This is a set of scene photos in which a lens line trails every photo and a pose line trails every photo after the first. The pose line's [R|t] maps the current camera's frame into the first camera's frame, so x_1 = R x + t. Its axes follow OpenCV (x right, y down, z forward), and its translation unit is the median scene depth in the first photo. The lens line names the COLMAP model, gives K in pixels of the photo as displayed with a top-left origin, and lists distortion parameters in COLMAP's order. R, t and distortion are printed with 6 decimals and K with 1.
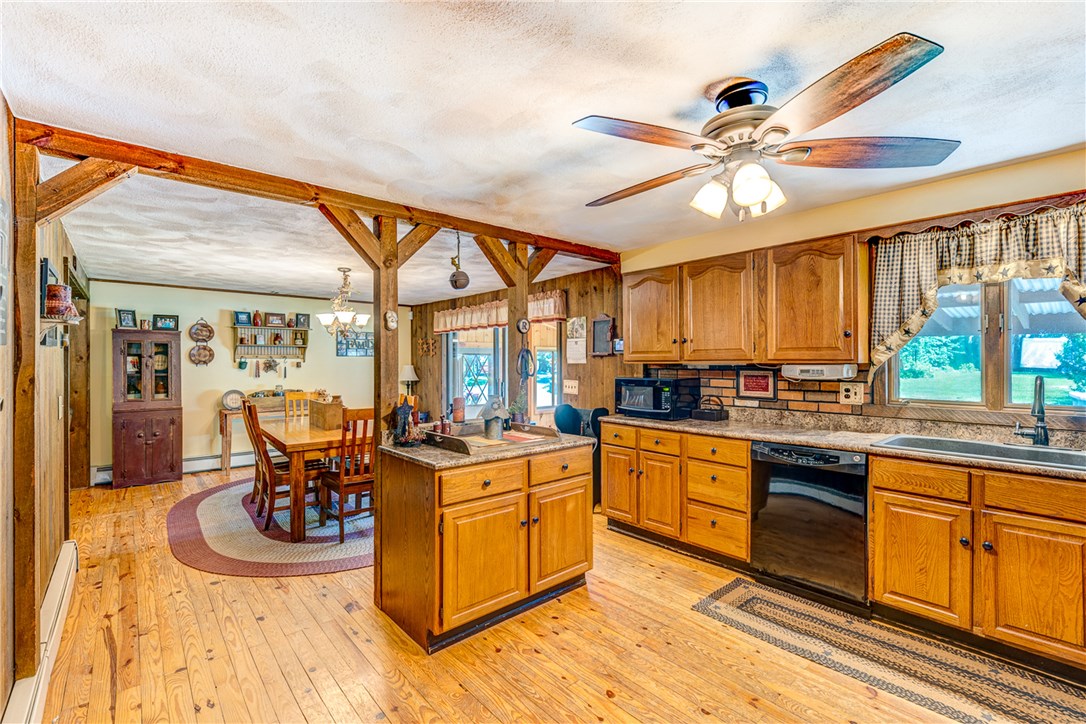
lens RADIAL K [[481.9, 0, 553.6], [0, 481.9, 364.2], [0, 0, 1]] dist [-0.001781, -0.000228]
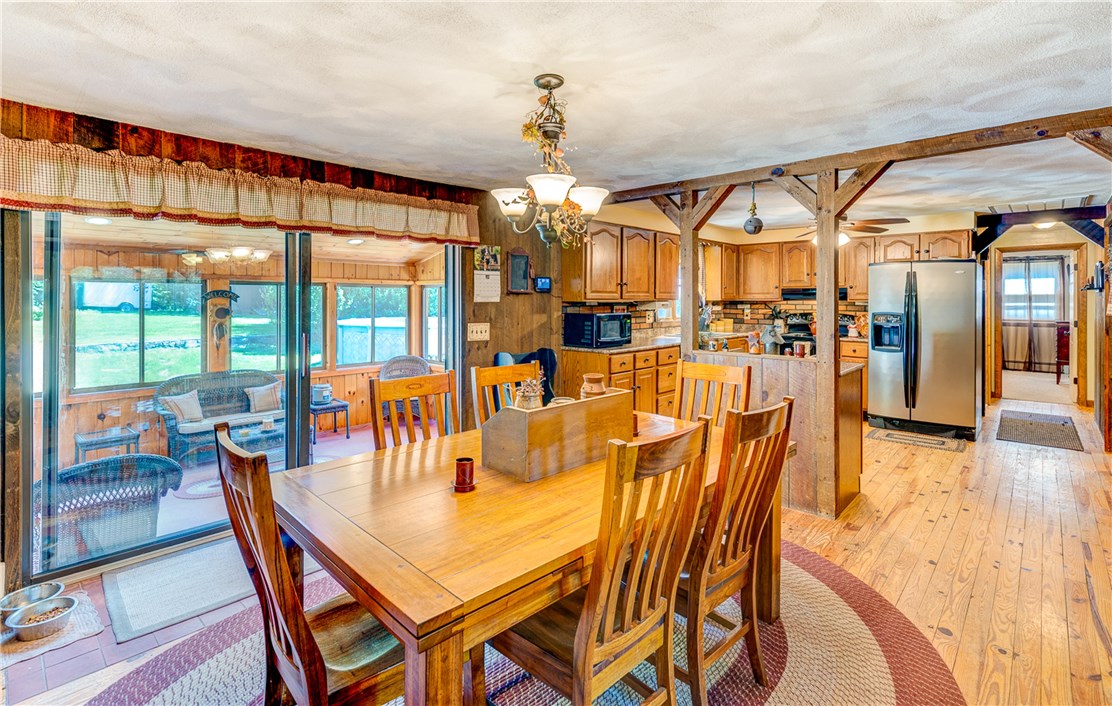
lens RADIAL K [[501.4, 0, 557.6], [0, 501.4, 300.5], [0, 0, 1]] dist [-0.001872, -0.000224]
pose [[-0.075469, -0.003360, 0.997142, -1.236587], [0.004448, 0.999983, 0.003707, -0.010414], [-0.997138, 0.004715, -0.075453, 1.449139]]
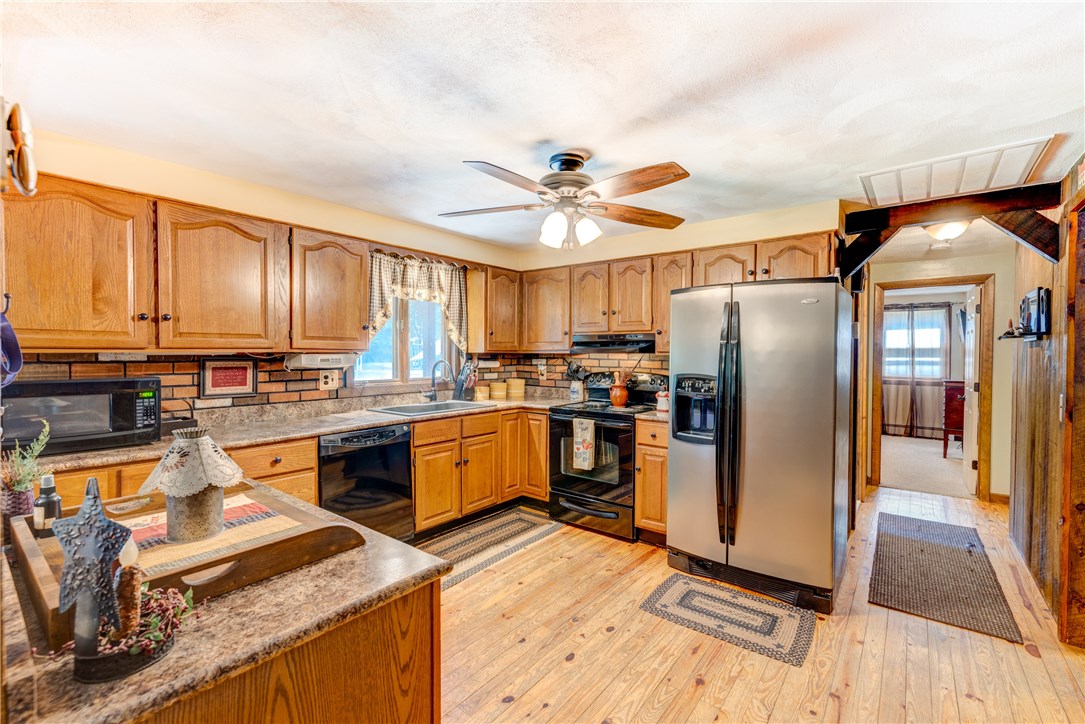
lens RADIAL K [[461.3, 0, 542.5], [0, 461.3, 362.0], [0, 0, 1]] dist [0.003072, 0.000262]
pose [[-0.165840, -0.021607, 0.985916, -0.485523], [0.000361, 0.999759, 0.021971, -0.002864], [-0.986153, 0.004000, -0.165793, 0.670736]]
